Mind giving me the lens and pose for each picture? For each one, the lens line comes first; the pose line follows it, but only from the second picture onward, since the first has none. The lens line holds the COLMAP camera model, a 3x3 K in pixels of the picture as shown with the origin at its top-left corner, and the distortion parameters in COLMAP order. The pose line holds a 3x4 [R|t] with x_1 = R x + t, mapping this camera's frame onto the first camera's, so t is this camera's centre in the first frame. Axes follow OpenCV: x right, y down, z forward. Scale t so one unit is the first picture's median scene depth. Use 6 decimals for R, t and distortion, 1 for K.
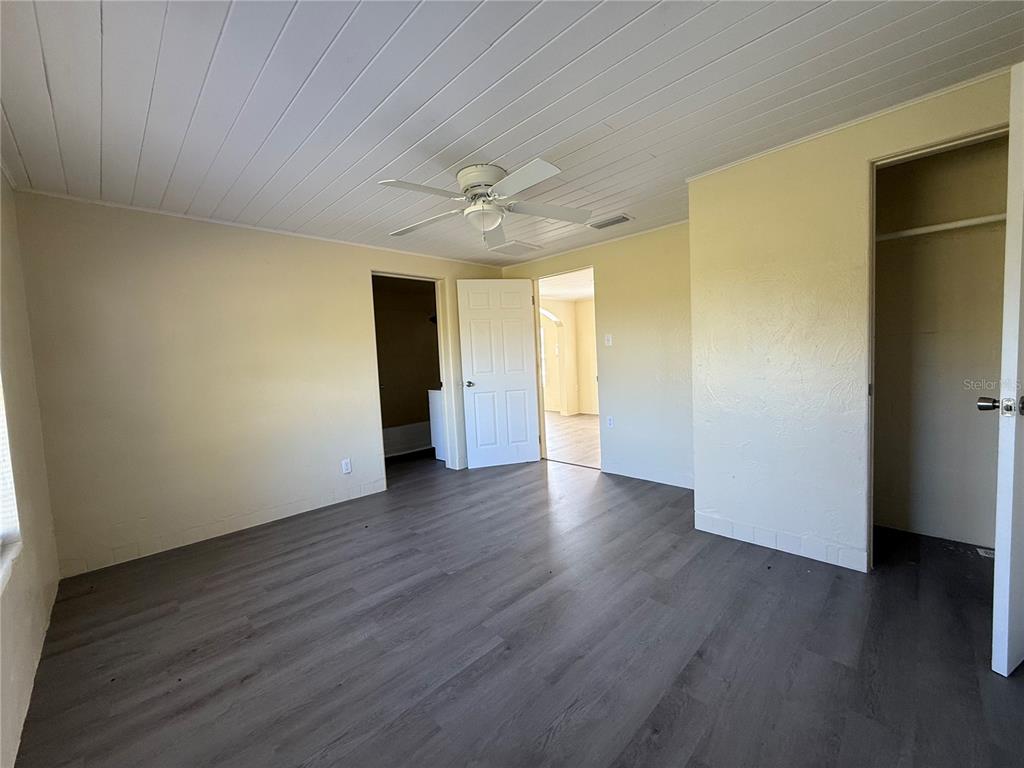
lens RADIAL K [[408.1, 0, 510.9], [0, 408.1, 383.0], [0, 0, 1]] dist [0.000877, 0.000157]
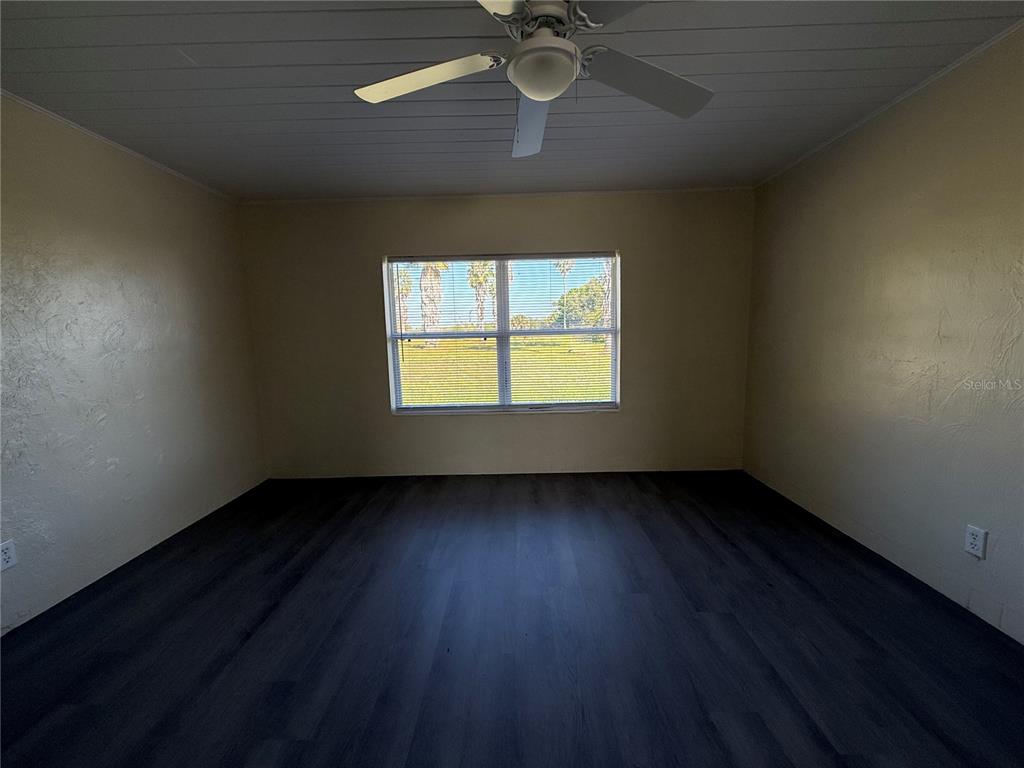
lens RADIAL K [[408.1, 0, 513.5], [0, 408.1, 385.9], [0, 0, 1]] dist [0.000877, 0.000157]
pose [[-0.709766, 0.151677, -0.687915, 0.381597], [0.013015, 0.979201, 0.202474, -0.100768], [0.704317, 0.134756, -0.696978, 1.339383]]
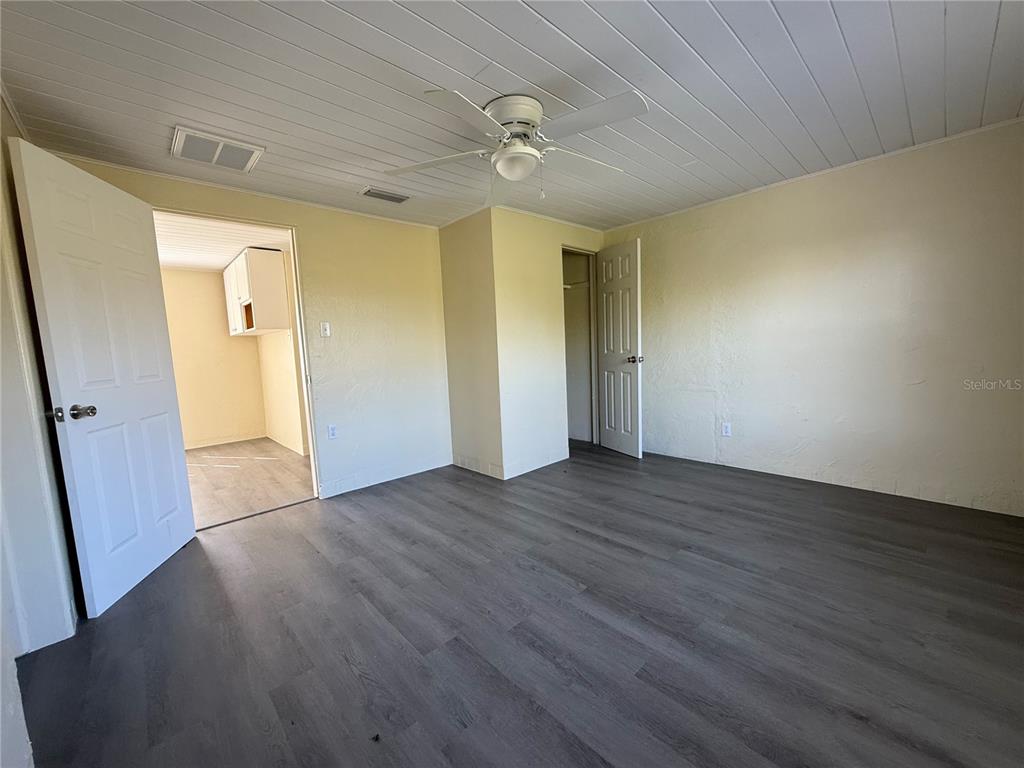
lens RADIAL K [[408.1, 0, 513.2], [0, 408.1, 385.2], [0, 0, 1]] dist [0.000877, 0.000157]
pose [[0.030332, -0.055299, 0.998009, -0.875408], [0.104577, 0.993164, 0.051852, -0.001023], [-0.994054, 0.102796, 0.035908, 0.974382]]
